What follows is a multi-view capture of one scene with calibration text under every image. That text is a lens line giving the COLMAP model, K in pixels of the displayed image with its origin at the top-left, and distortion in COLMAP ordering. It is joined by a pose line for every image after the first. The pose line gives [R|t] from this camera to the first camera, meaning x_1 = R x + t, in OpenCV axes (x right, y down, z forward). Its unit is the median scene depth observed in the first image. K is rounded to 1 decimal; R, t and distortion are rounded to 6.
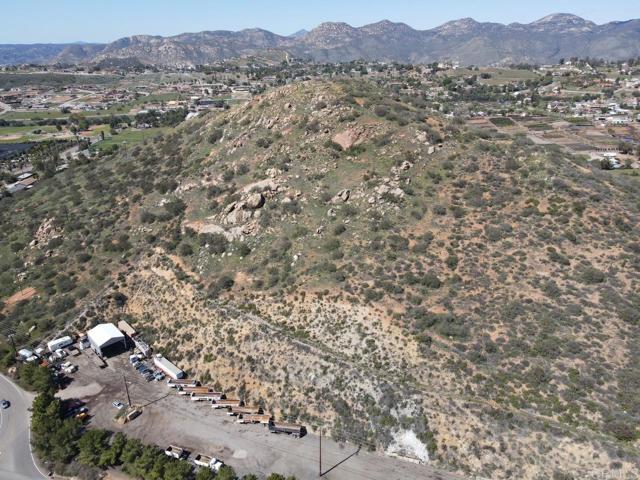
lens RADIAL K [[468.5, 0, 316.2], [0, 468.5, 240.3], [0, 0, 1]] dist [0.012548, 0.007992]
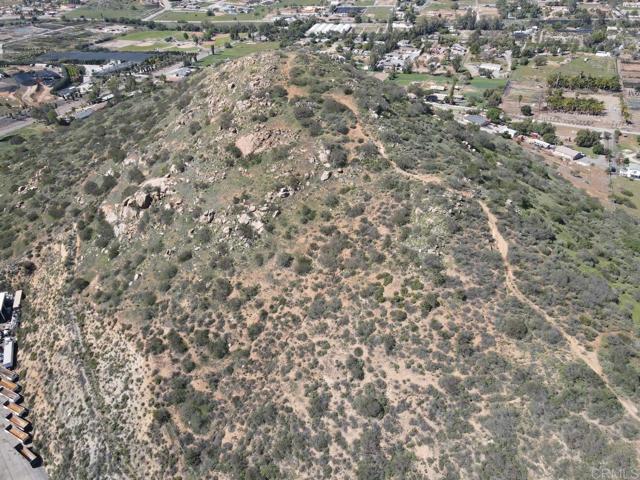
lens RADIAL K [[468.5, 0, 316.0], [0, 468.5, 239.0], [0, 0, 1]] dist [0.012548, 0.007992]
pose [[0.924456, 0.207991, -0.319563, 0.508183], [-0.138886, 0.964224, 0.225794, -0.264497], [0.355093, -0.164354, 0.920270, 0.206612]]
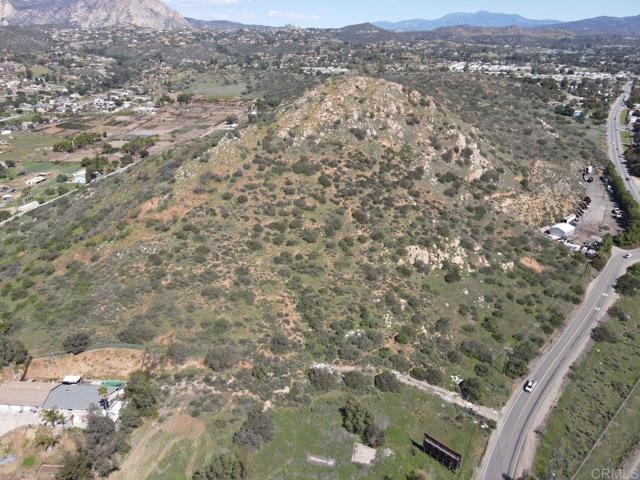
lens RADIAL K [[468.5, 0, 319.5], [0, 468.5, 236.7], [0, 0, 1]] dist [0.012548, 0.007992]
pose [[0.100409, -0.376254, 0.921060, -1.671661], [0.386713, 0.867710, 0.312303, -0.493065], [-0.916718, 0.324828, 0.232628, 1.152284]]
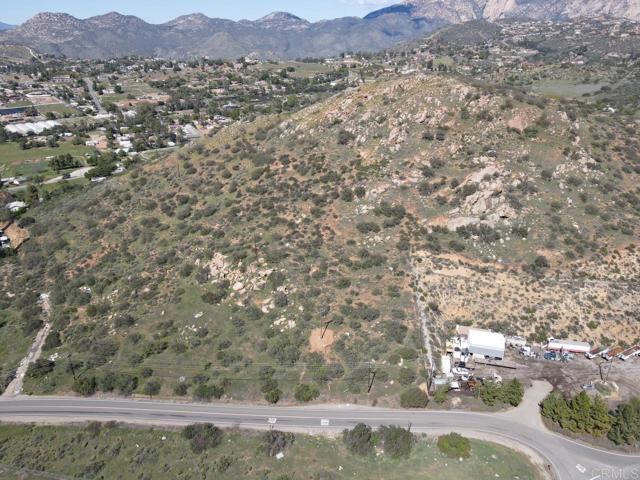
lens RADIAL K [[468.5, 0, 317.0], [0, 468.5, 241.4], [0, 0, 1]] dist [0.012548, 0.007992]
pose [[0.856137, -0.204261, 0.474664, -0.964717], [0.198889, 0.978049, 0.062151, -0.106077], [-0.476940, 0.041195, 0.877970, 0.248826]]
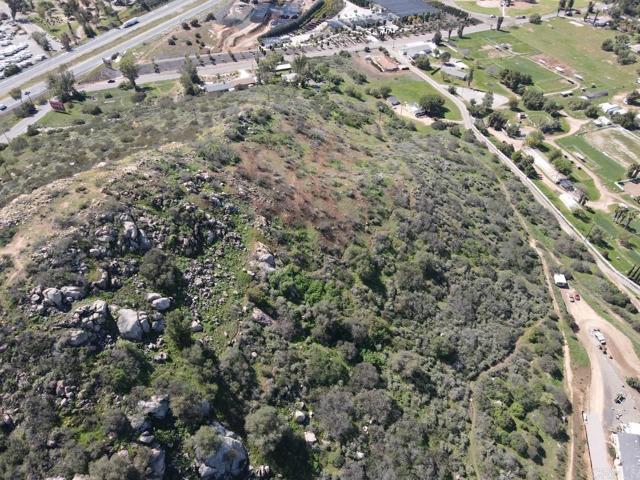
lens RADIAL K [[468.5, 0, 319.6], [0, 468.5, 241.0], [0, 0, 1]] dist [0.012548, 0.007992]
pose [[0.329946, 0.660883, -0.674069, 0.512848], [-0.355416, 0.748482, 0.559870, -0.842934], [0.874537, 0.054848, 0.481847, 1.276315]]
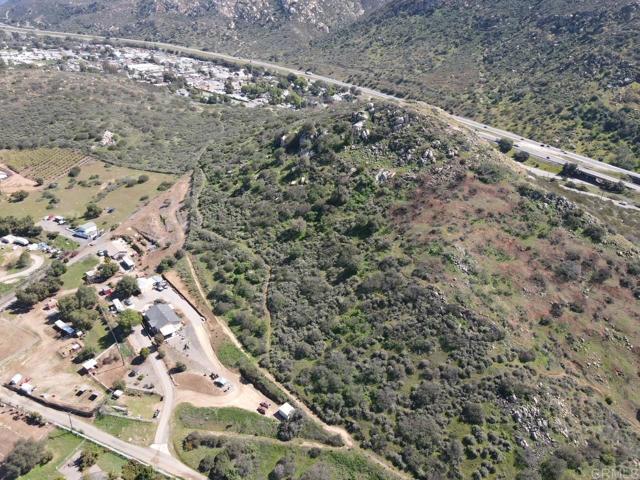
lens RADIAL K [[468.5, 0, 315.1], [0, 468.5, 240.7], [0, 0, 1]] dist [0.012548, 0.007992]
pose [[-0.951678, -0.144383, 0.271040, -0.134907], [0.112012, 0.658585, 0.744123, -1.194878], [-0.285942, 0.738526, -0.610588, 2.423547]]
